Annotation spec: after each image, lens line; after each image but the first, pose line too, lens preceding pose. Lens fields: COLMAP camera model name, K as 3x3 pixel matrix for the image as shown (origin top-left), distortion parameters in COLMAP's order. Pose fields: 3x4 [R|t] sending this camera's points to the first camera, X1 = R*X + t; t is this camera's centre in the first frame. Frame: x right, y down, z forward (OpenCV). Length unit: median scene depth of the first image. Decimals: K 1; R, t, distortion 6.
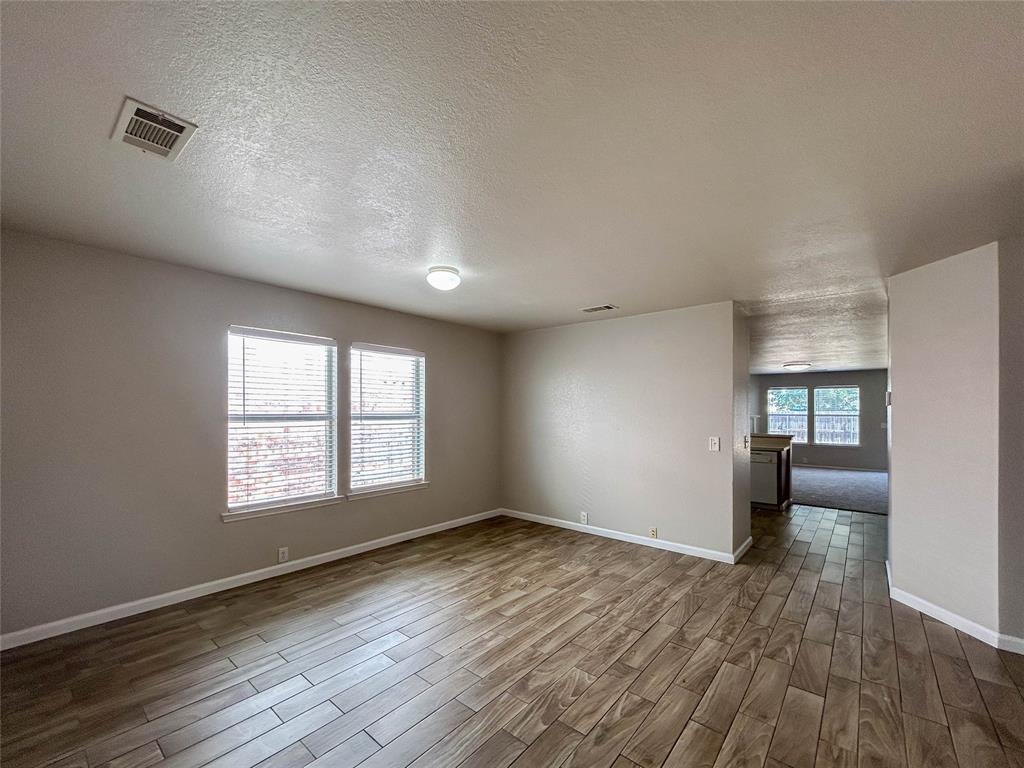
lens RADIAL K [[419.0, 0, 514.2], [0, 419.0, 384.7], [0, 0, 1]] dist [0.006960, -0.000786]
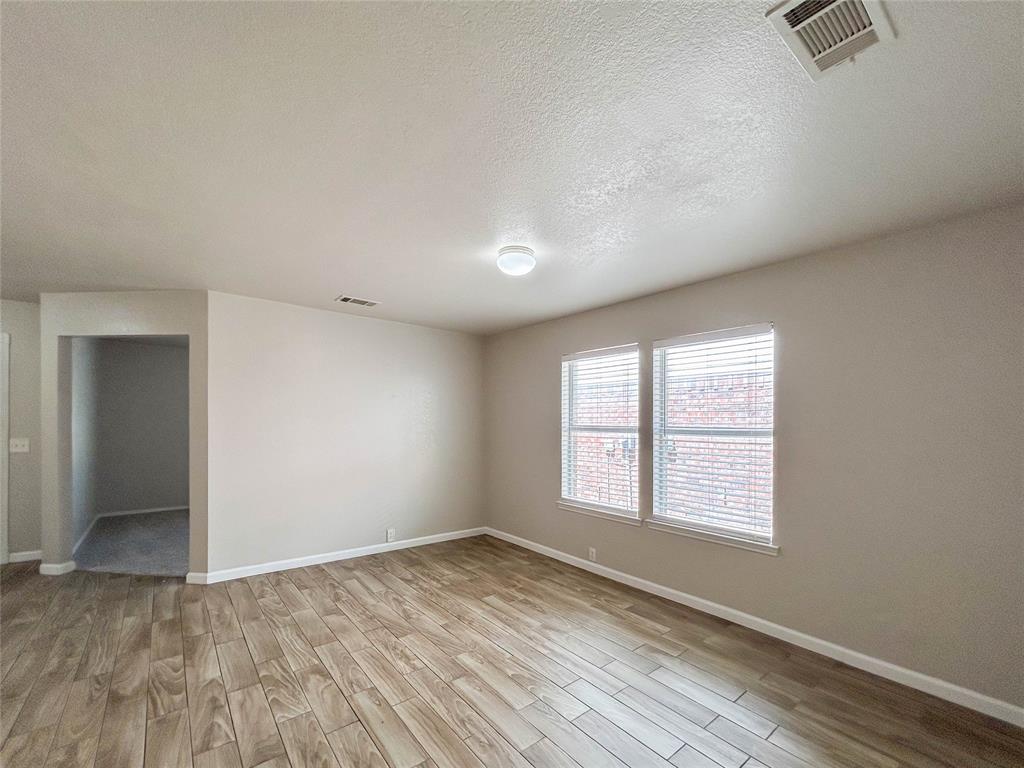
lens RADIAL K [[436.4, 0, 509.6], [0, 436.4, 403.0], [0, 0, 1]] dist [0.003048, 0.000315]
pose [[-0.200035, -0.059616, -0.977973, 0.680443], [0.043990, 0.996594, -0.069749, 0.090310], [0.978801, -0.056973, -0.196731, 1.127152]]
